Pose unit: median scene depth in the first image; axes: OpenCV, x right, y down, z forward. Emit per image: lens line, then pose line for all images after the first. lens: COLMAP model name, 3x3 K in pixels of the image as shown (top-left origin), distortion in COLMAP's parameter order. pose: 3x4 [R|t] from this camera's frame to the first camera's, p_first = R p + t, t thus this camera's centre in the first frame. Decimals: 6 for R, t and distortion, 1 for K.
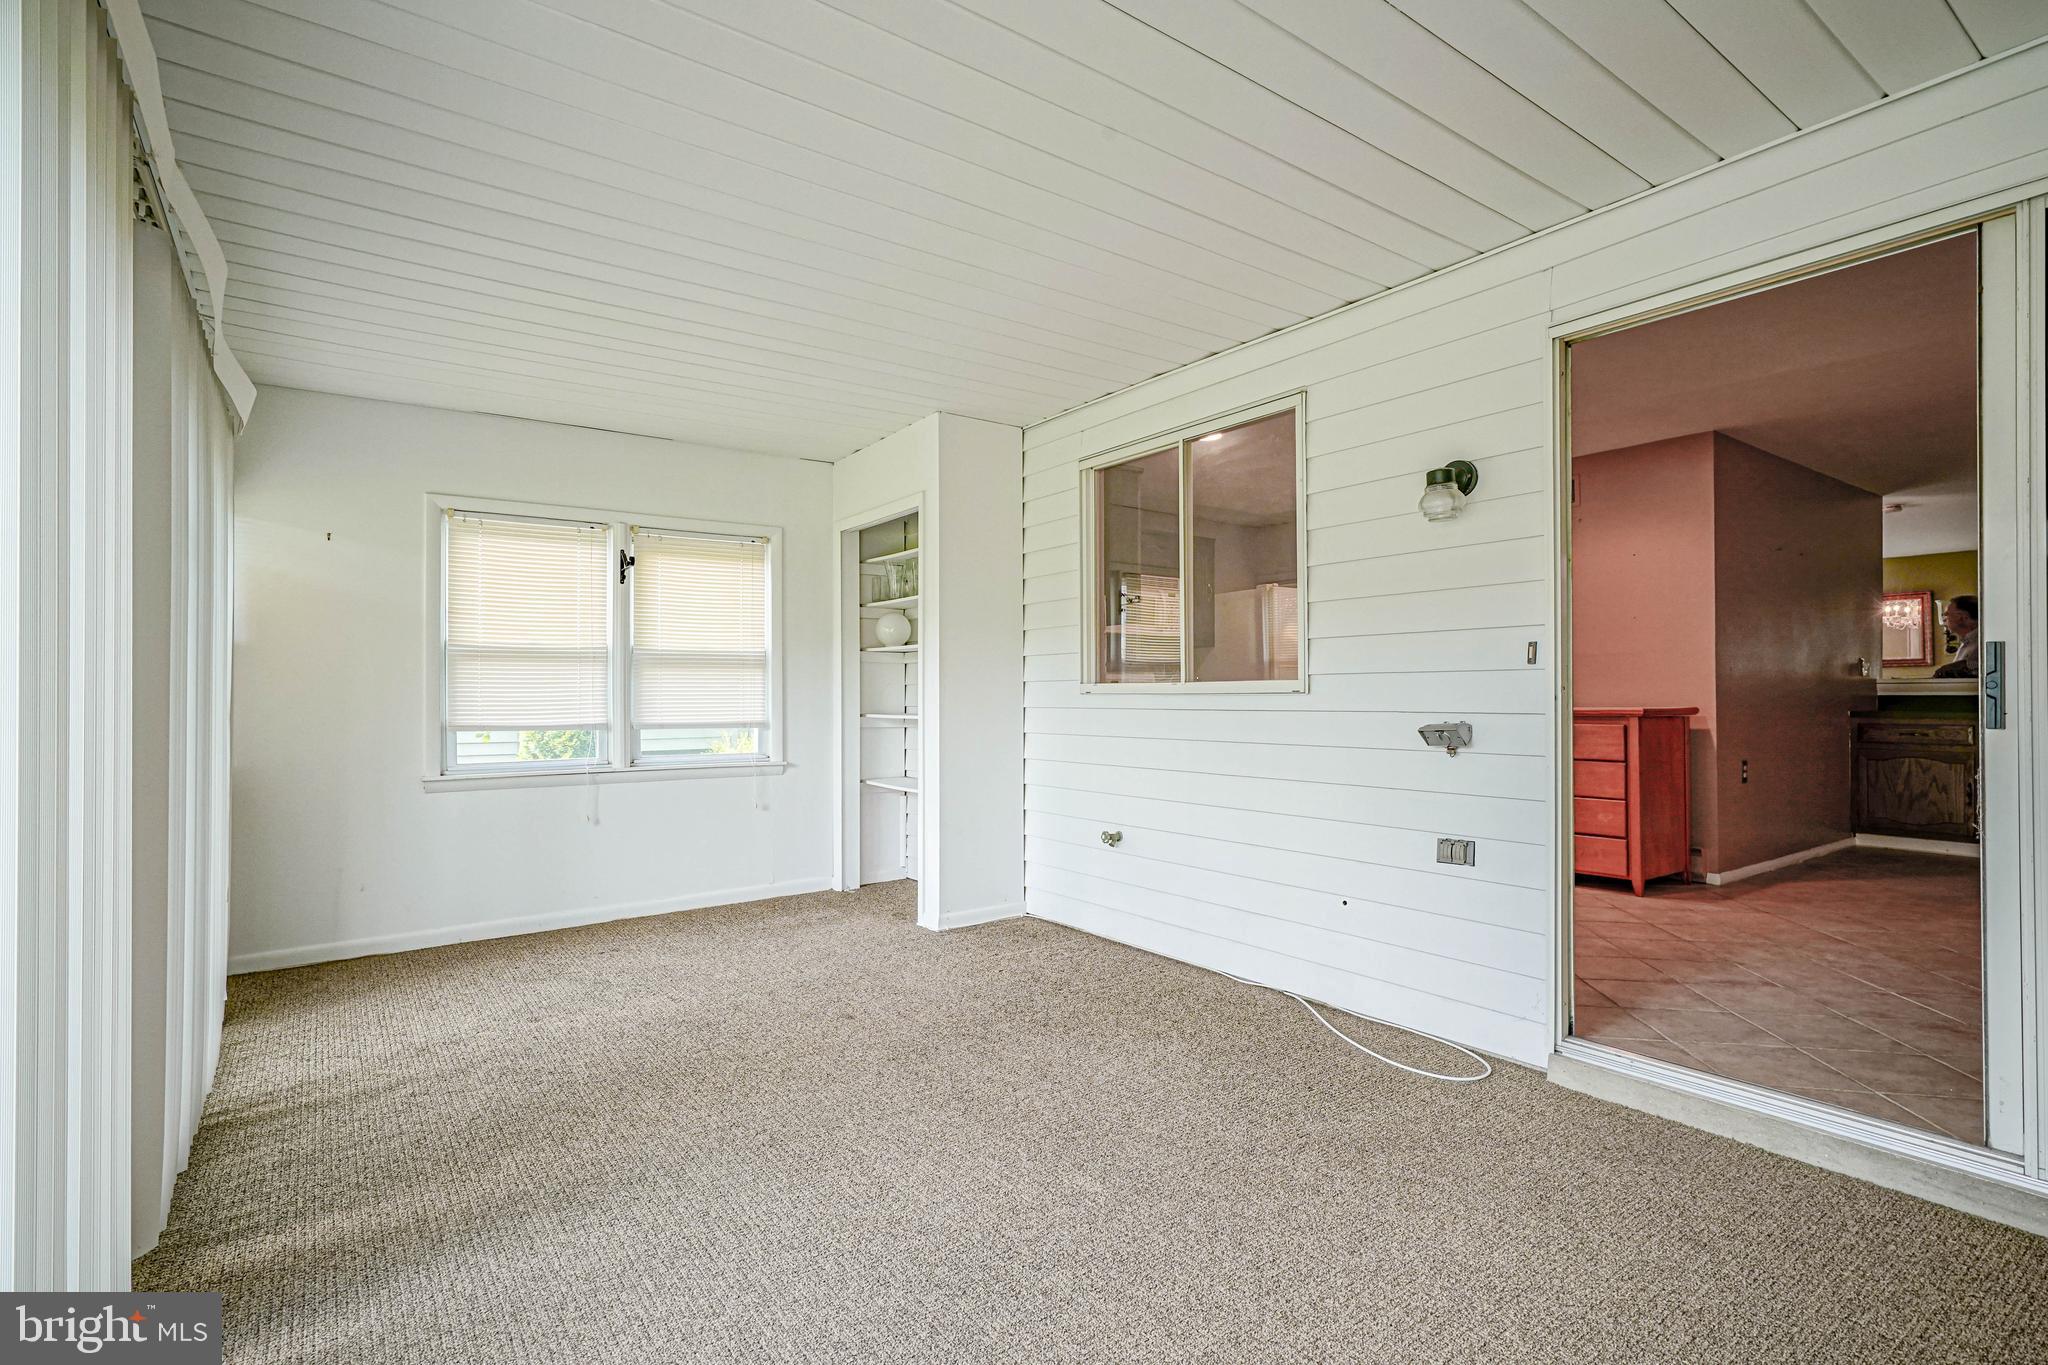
lens RADIAL K [[960.2, 0, 1037.3], [0, 960.2, 696.7], [0, 0, 1]] dist [-0.003398, 0.002887]
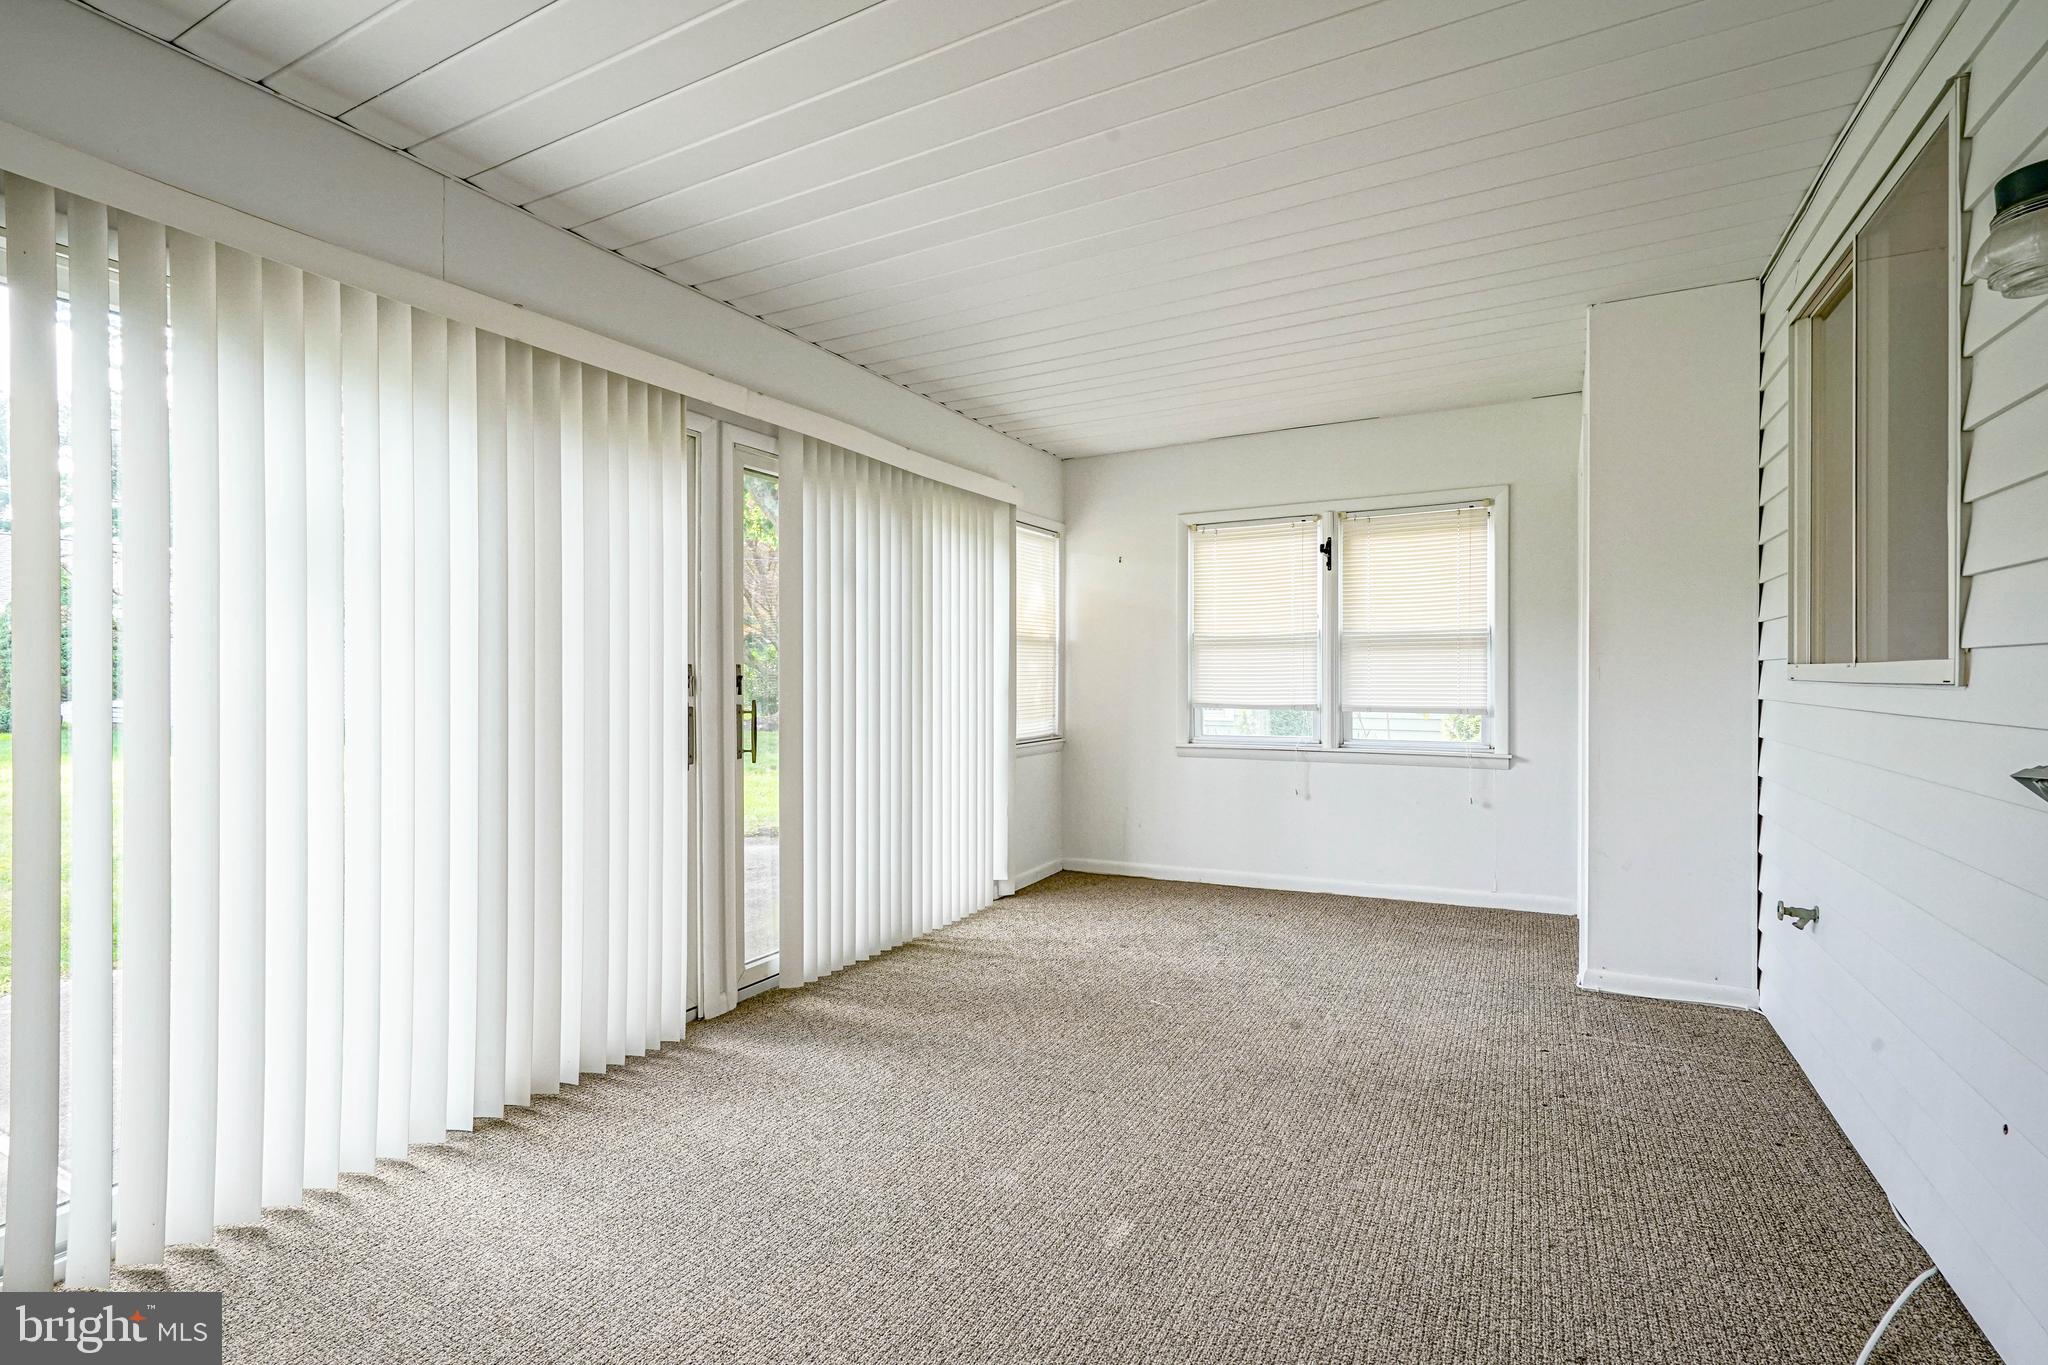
lens RADIAL K [[960.2, 0, 983.3], [0, 960.2, 690.8], [0, 0, 1]] dist [-0.003398, 0.002887]
pose [[0.422377, 0.015744, -0.906284, 0.357907], [0.000800, 0.999842, 0.017742, -0.006858], [0.906420, -0.008219, 0.422297, 0.229795]]
